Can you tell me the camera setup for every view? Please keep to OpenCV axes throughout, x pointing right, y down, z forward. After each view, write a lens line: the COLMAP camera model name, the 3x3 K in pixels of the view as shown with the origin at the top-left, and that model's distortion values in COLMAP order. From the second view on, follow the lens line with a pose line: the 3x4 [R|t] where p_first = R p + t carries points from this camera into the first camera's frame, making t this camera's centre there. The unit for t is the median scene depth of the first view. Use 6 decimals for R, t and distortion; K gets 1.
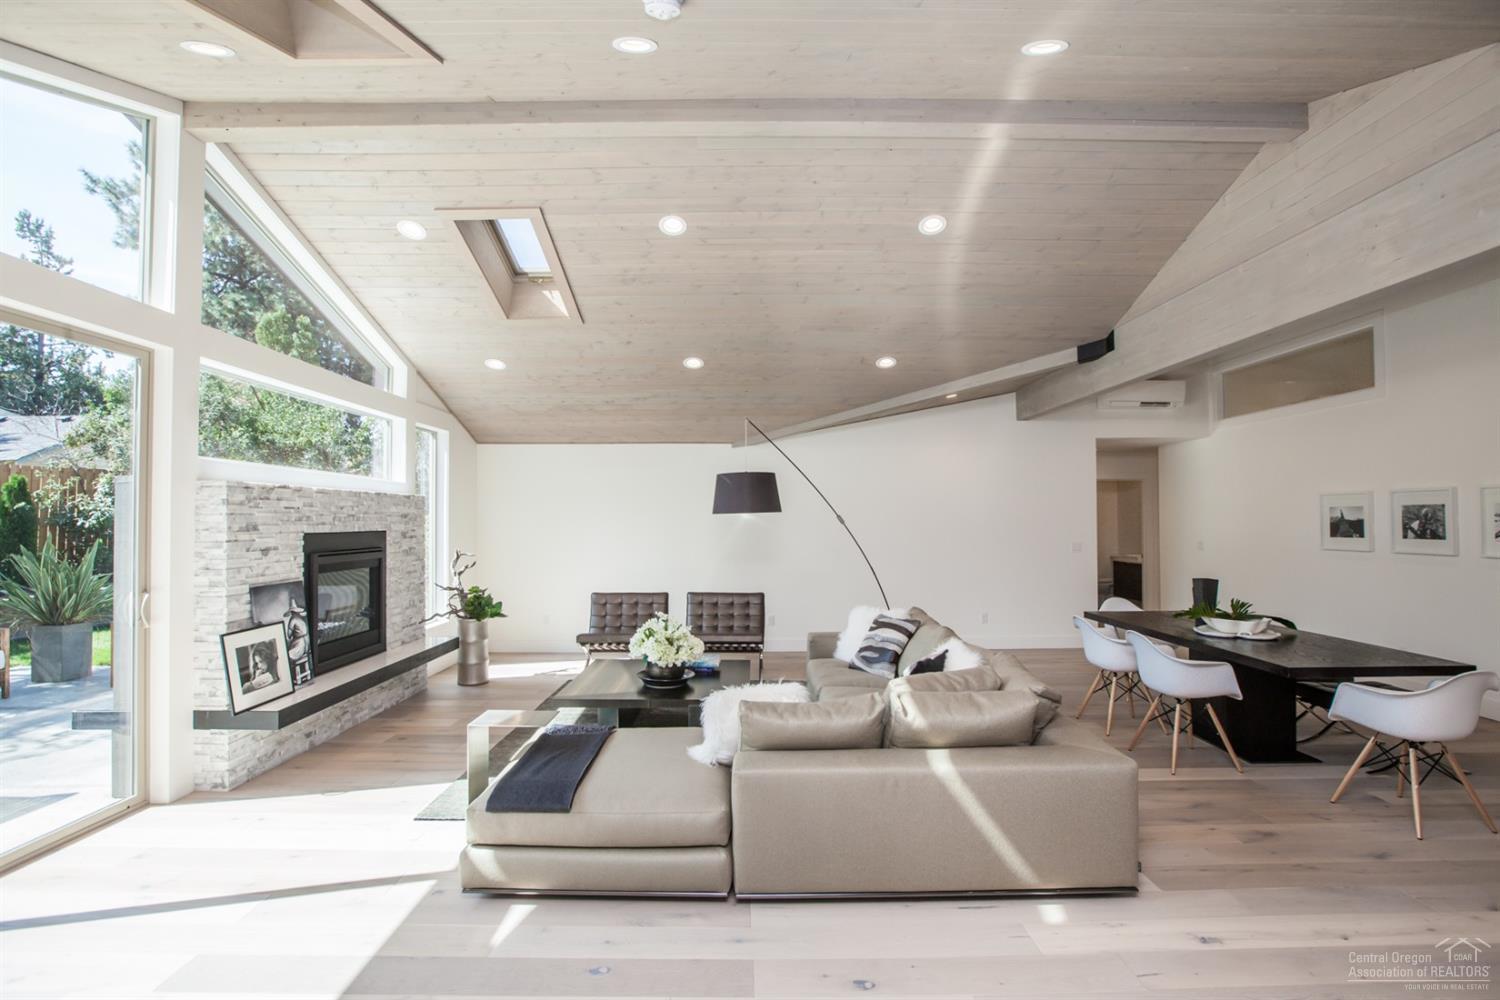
lens RADIAL K [[703.8, 0, 750.1], [0, 703.8, 505.7], [0, 0, 1]] dist [-0.026211, 0.004087]
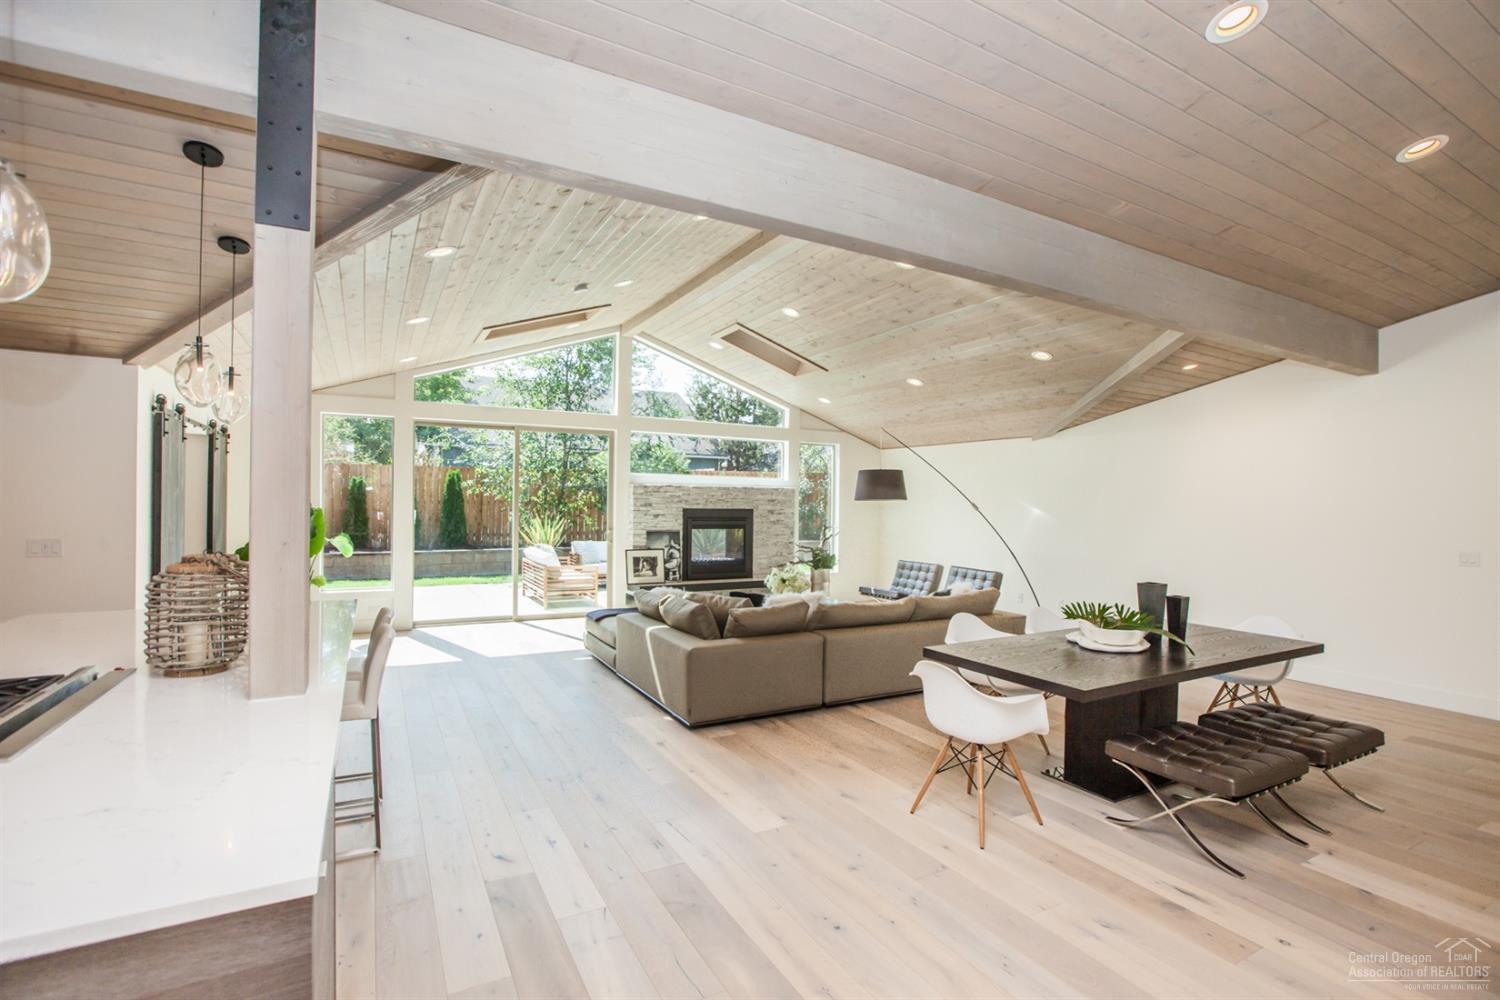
lens RADIAL K [[703.8, 0, 770.5], [0, 703.8, 503.0], [0, 0, 1]] dist [-0.026211, 0.004087]
pose [[0.500442, 0.009698, -0.865716, 1.287049], [0.000282, 0.999935, 0.011365, 0.000790], [0.865770, -0.005931, 0.500407, 0.198866]]
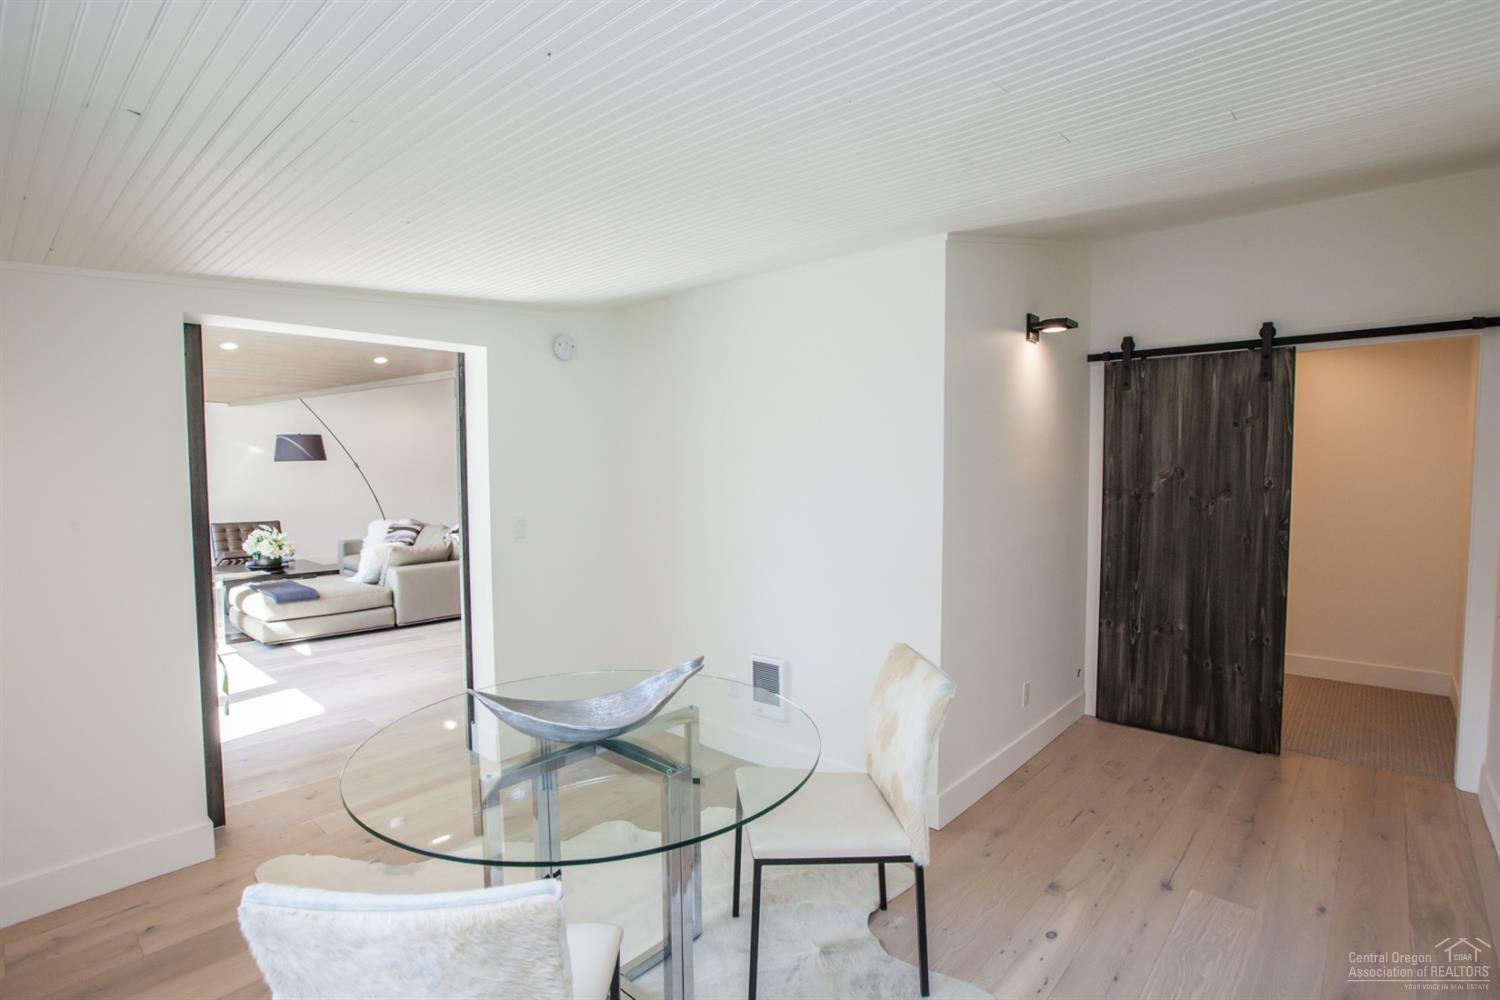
lens RADIAL K [[703.8, 0, 749.0], [0, 703.8, 499.7], [0, 0, 1]] dist [-0.026211, 0.004087]
pose [[0.671761, -0.047609, 0.739236, -0.547371], [-0.003087, 0.997744, 0.067063, -0.013039], [-0.740762, -0.047332, 0.670099, -0.827969]]
